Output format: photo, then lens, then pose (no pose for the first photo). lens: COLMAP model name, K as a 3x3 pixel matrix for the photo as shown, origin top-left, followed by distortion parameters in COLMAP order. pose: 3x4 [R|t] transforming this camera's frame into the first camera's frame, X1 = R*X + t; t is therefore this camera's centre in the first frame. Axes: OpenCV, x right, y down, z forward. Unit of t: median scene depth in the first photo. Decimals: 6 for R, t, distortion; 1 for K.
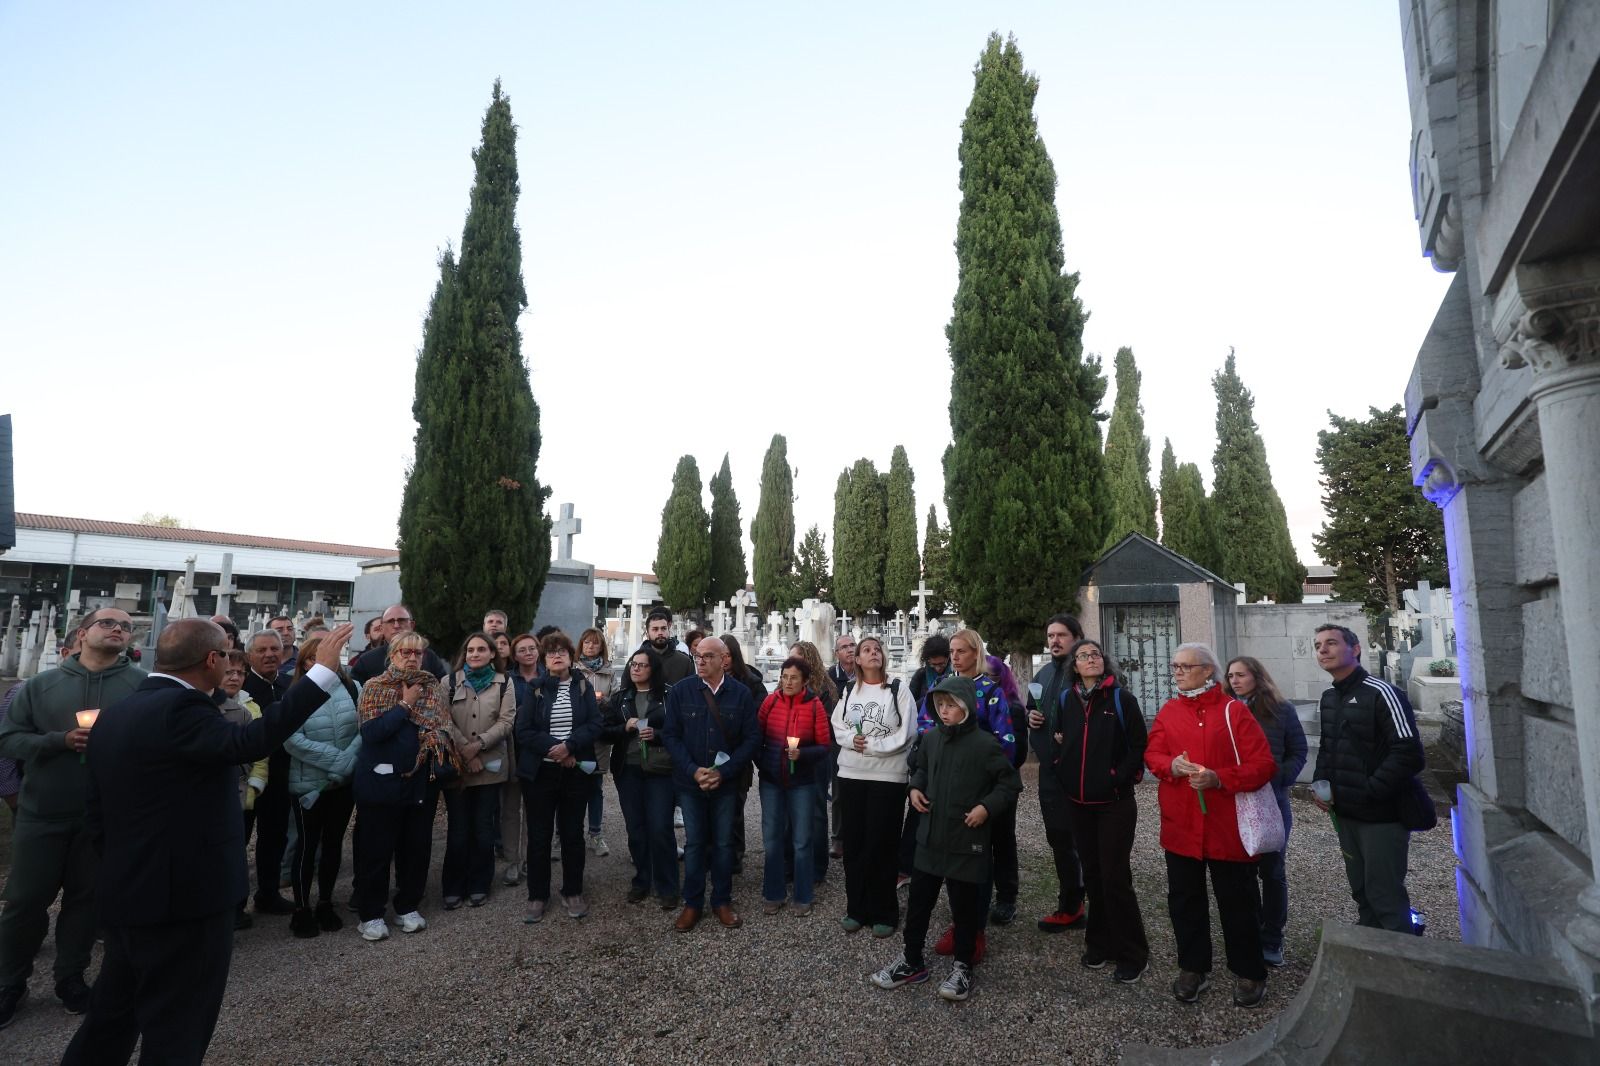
lens RADIAL K [[727.5, 0, 803.6], [0, 727.5, 532.1], [0, 0, 1]] dist [-0.002102, -0.000041]
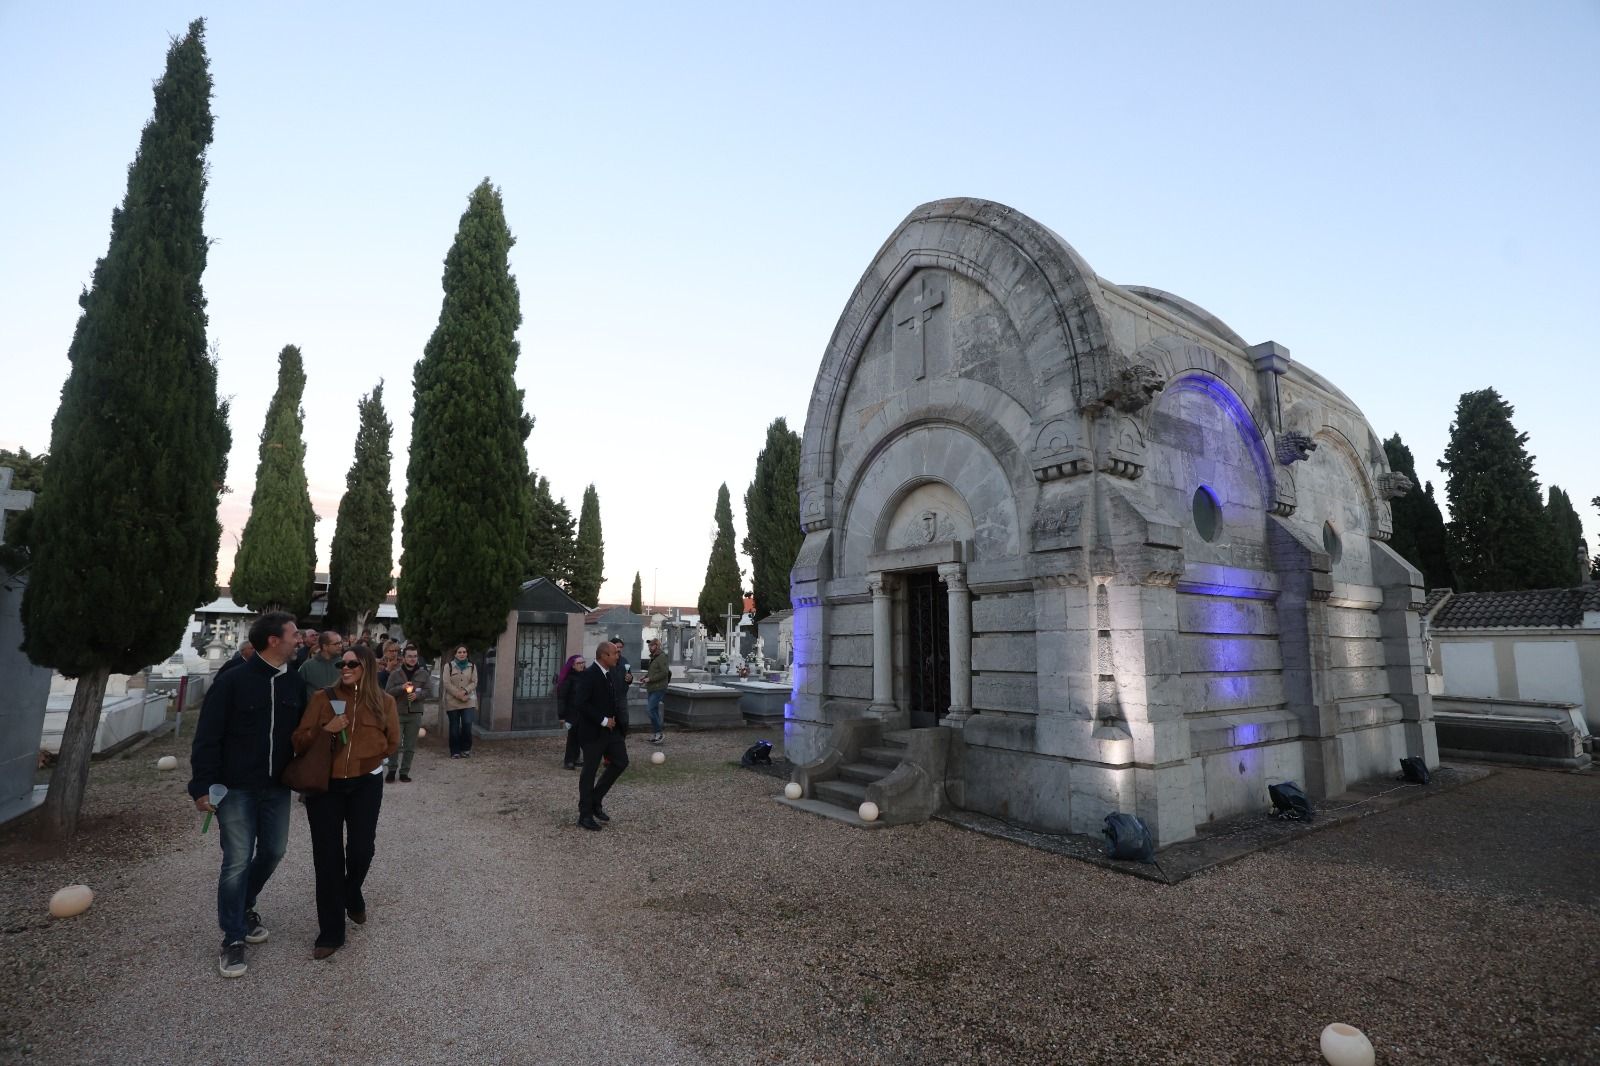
lens RADIAL K [[727.5, 0, 805.8], [0, 727.5, 536.4], [0, 0, 1]] dist [-0.002102, -0.000041]
pose [[0.340176, 0.140830, 0.929756, -0.670371], [-0.142861, 0.984985, -0.096926, -0.012898], [-0.929446, -0.099854, 0.355188, -0.049706]]
